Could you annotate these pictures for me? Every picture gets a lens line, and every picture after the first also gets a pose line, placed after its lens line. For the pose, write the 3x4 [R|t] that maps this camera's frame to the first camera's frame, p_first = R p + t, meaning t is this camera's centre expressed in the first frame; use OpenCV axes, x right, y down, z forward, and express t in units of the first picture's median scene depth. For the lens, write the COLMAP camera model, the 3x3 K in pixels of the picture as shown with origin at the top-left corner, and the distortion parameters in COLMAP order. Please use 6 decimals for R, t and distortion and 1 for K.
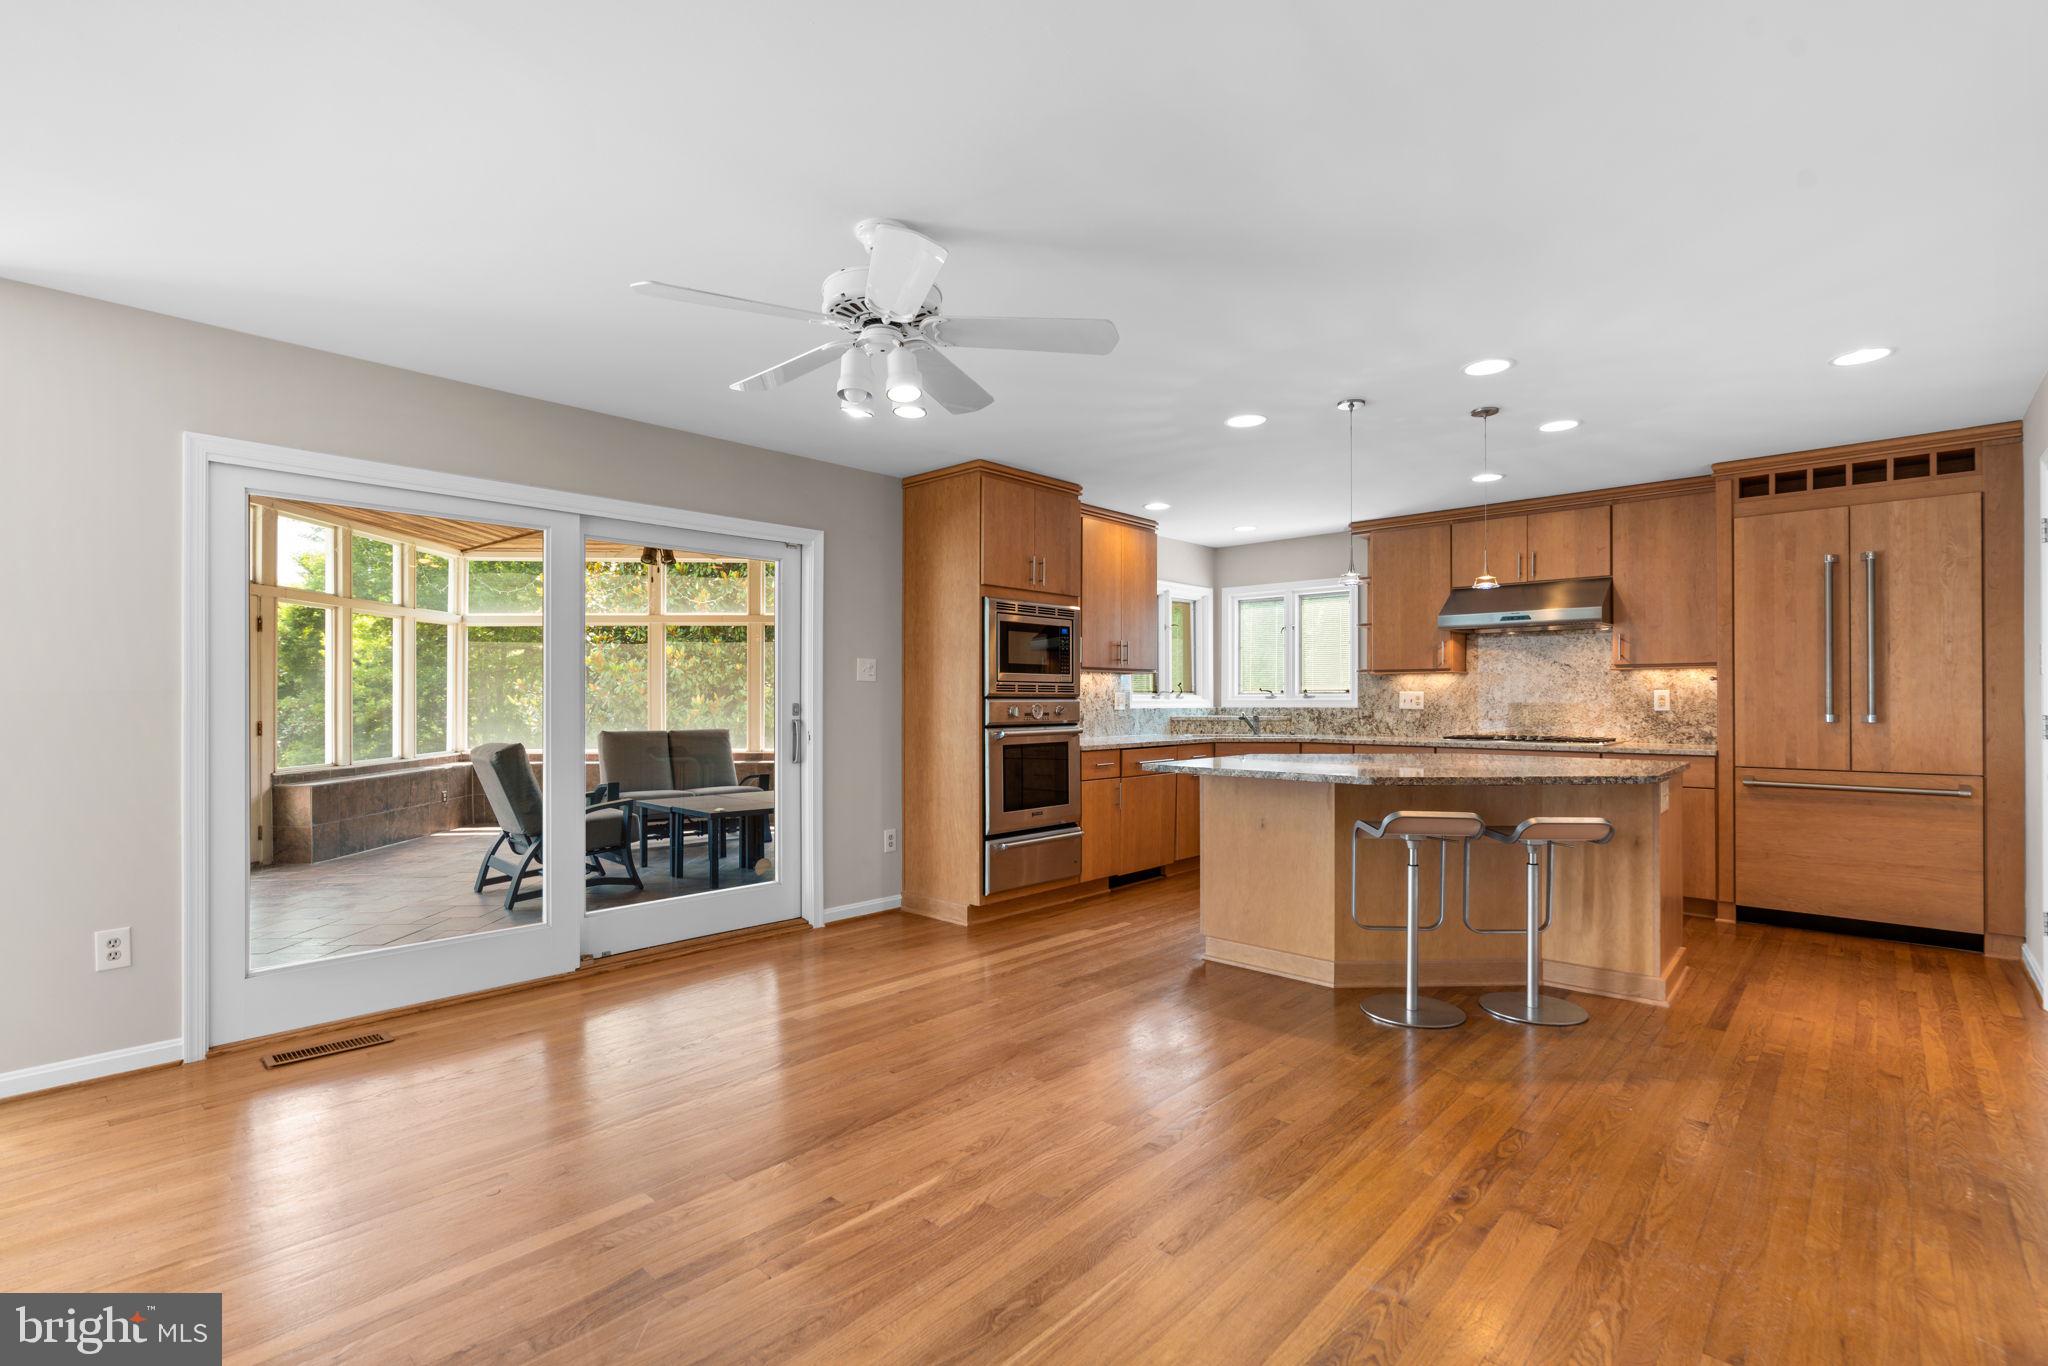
lens RADIAL K [[926.0, 0, 1029.8], [0, 926.0, 691.6], [0, 0, 1]] dist [-0.014787, 0.007245]
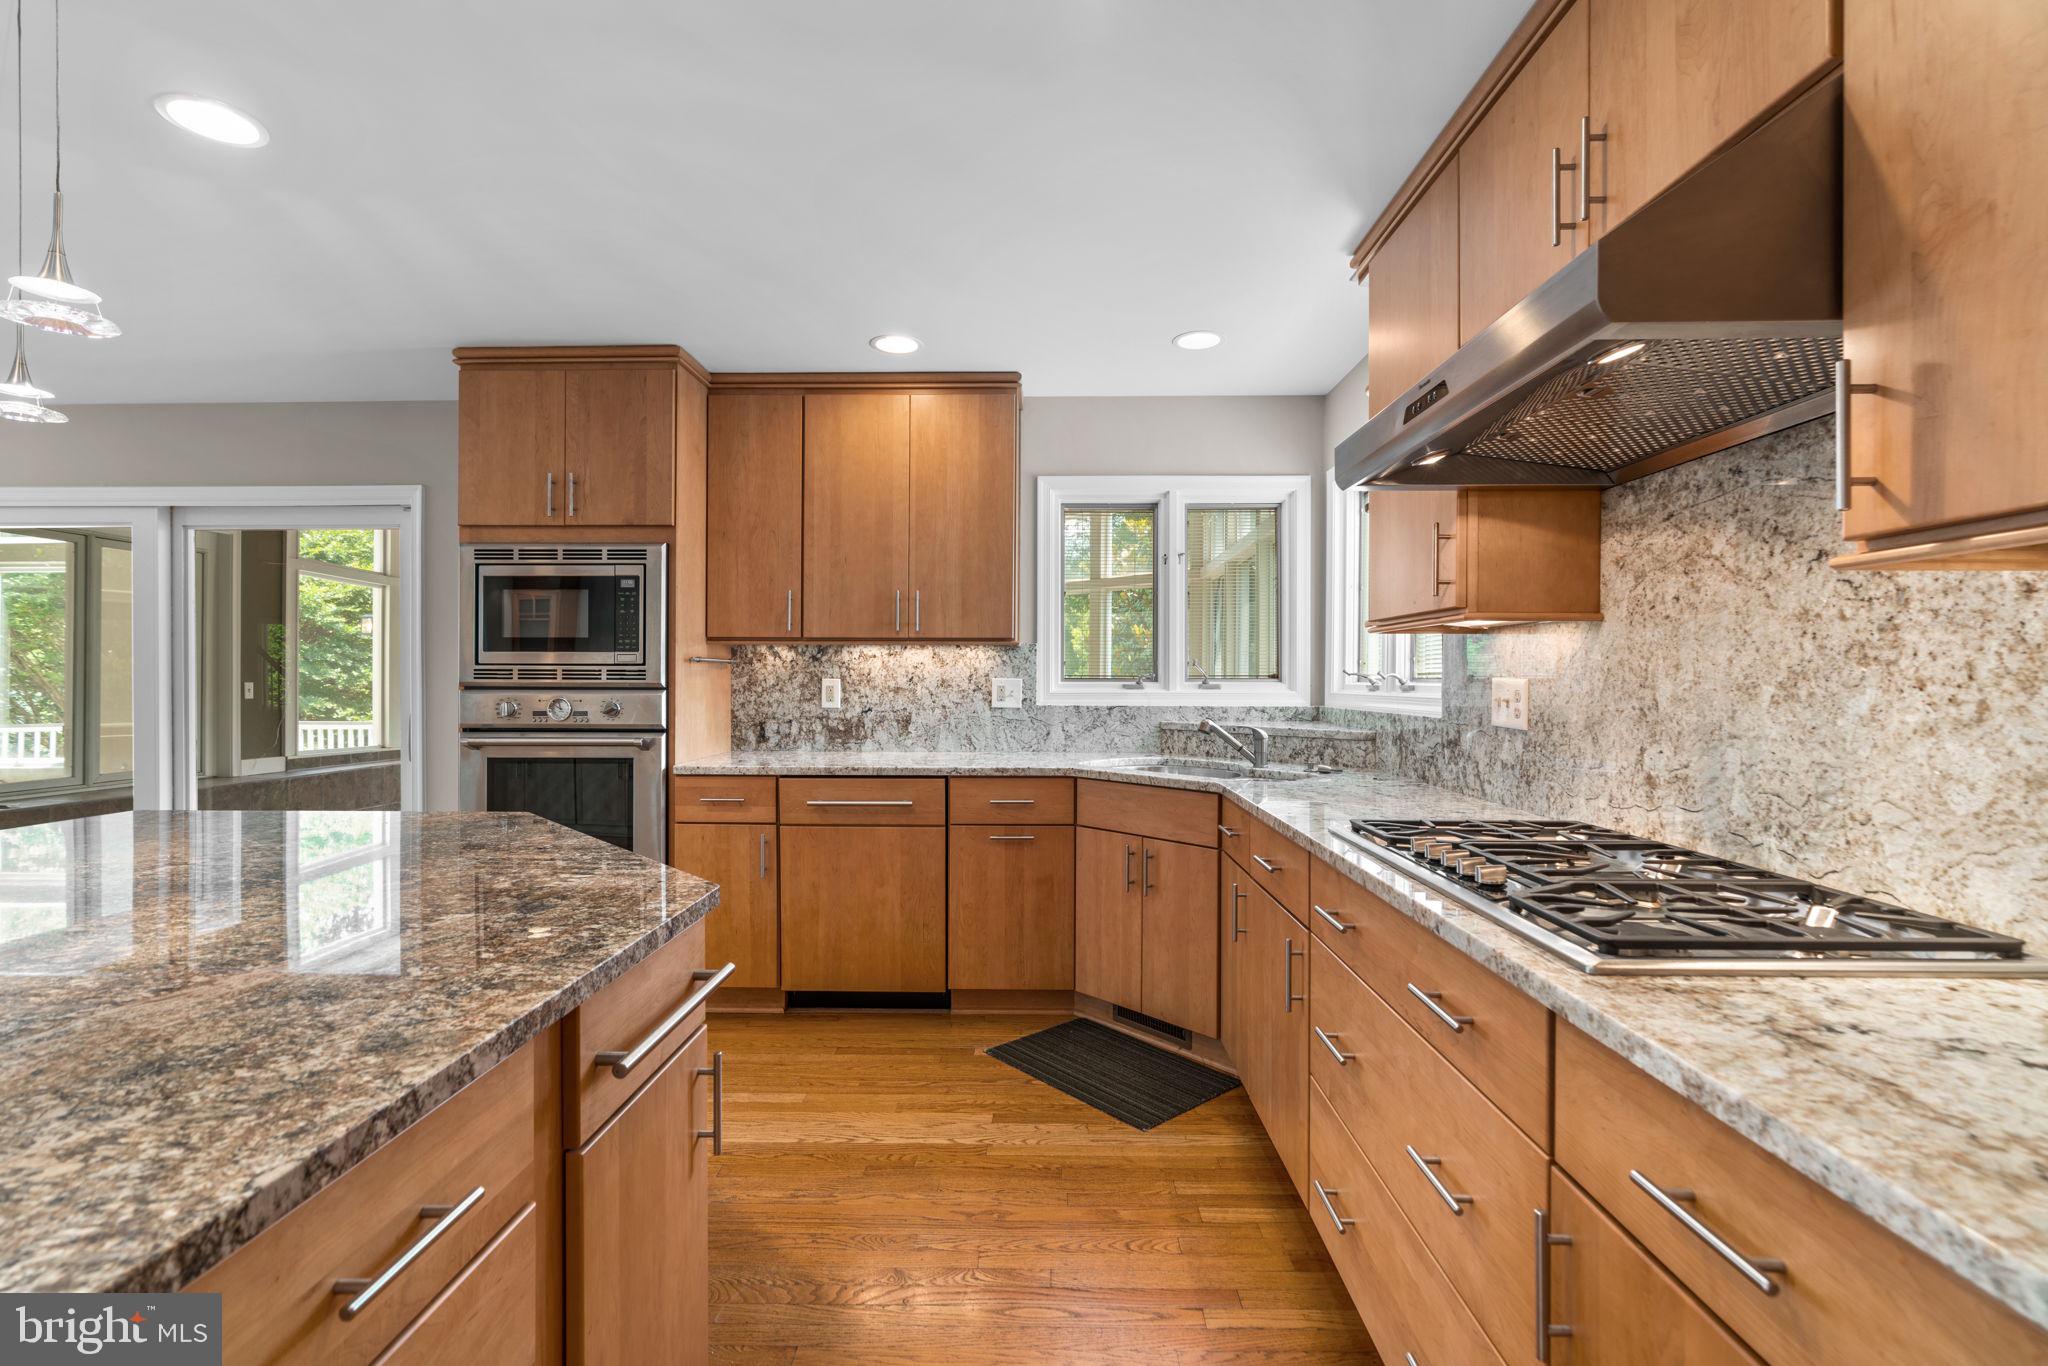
lens RADIAL K [[920.7, 0, 1027.6], [0, 920.7, 680.2], [0, 0, 1]] dist [-0.016836, 0.007492]
pose [[0.664313, 0.004266, -0.747443, 0.735553], [0.003462, 0.999955, 0.008784, -0.003833], [0.747447, -0.008423, 0.664268, 0.843266]]
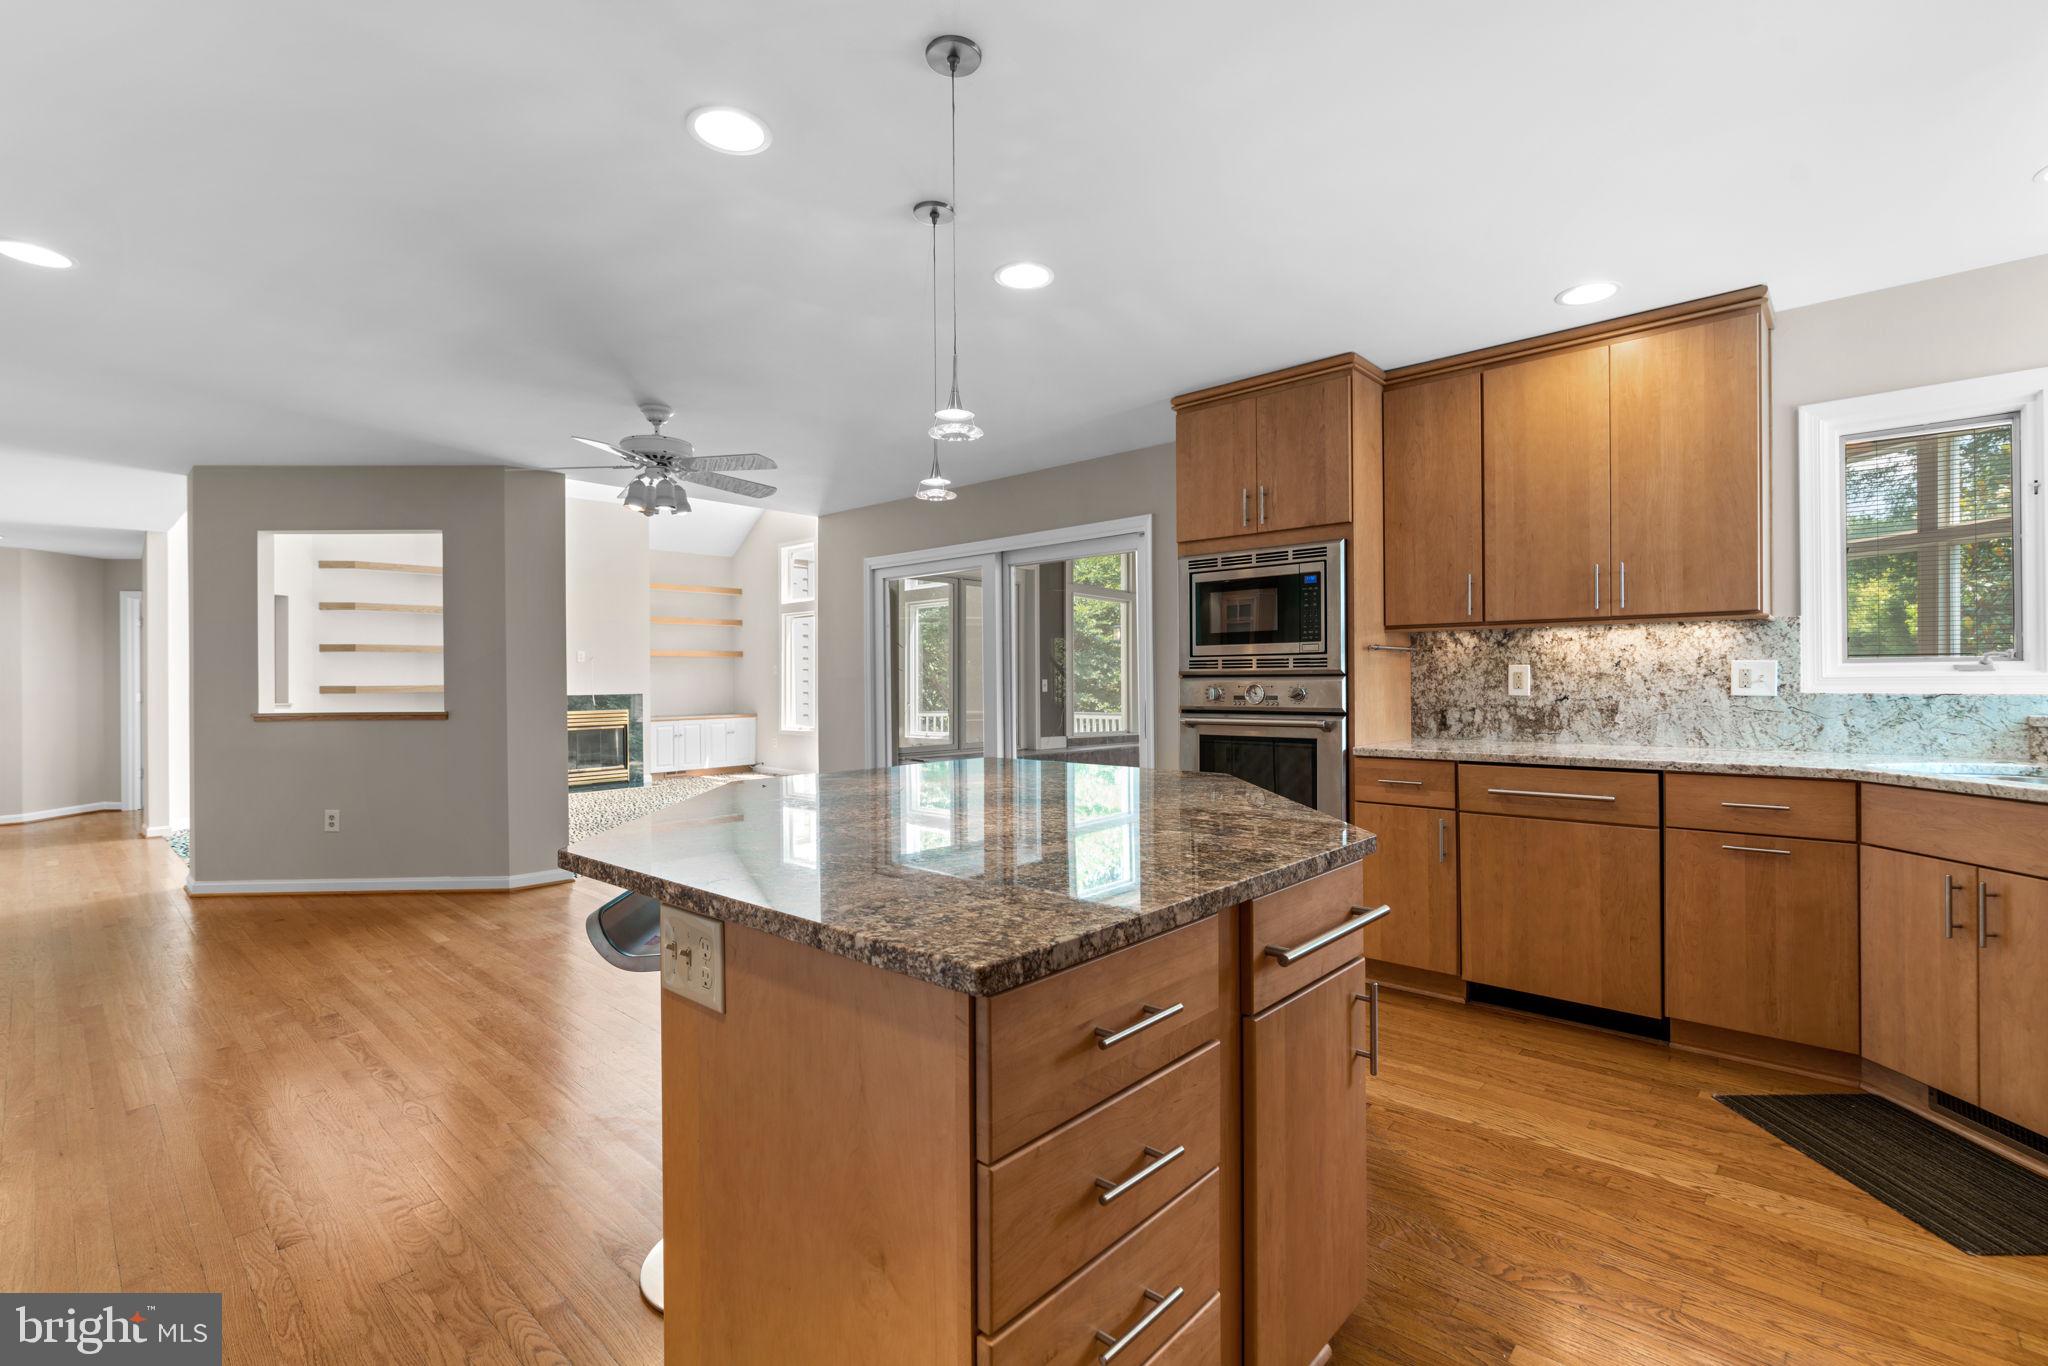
lens RADIAL K [[920.7, 0, 1027.6], [0, 920.7, 680.2], [0, 0, 1]] dist [-0.016836, 0.007492]
pose [[0.003007, -0.000412, -0.999995, 0.776012], [0.015450, 0.999881, -0.000365, 0.007937], [0.999876, -0.015449, 0.003013, 0.840636]]
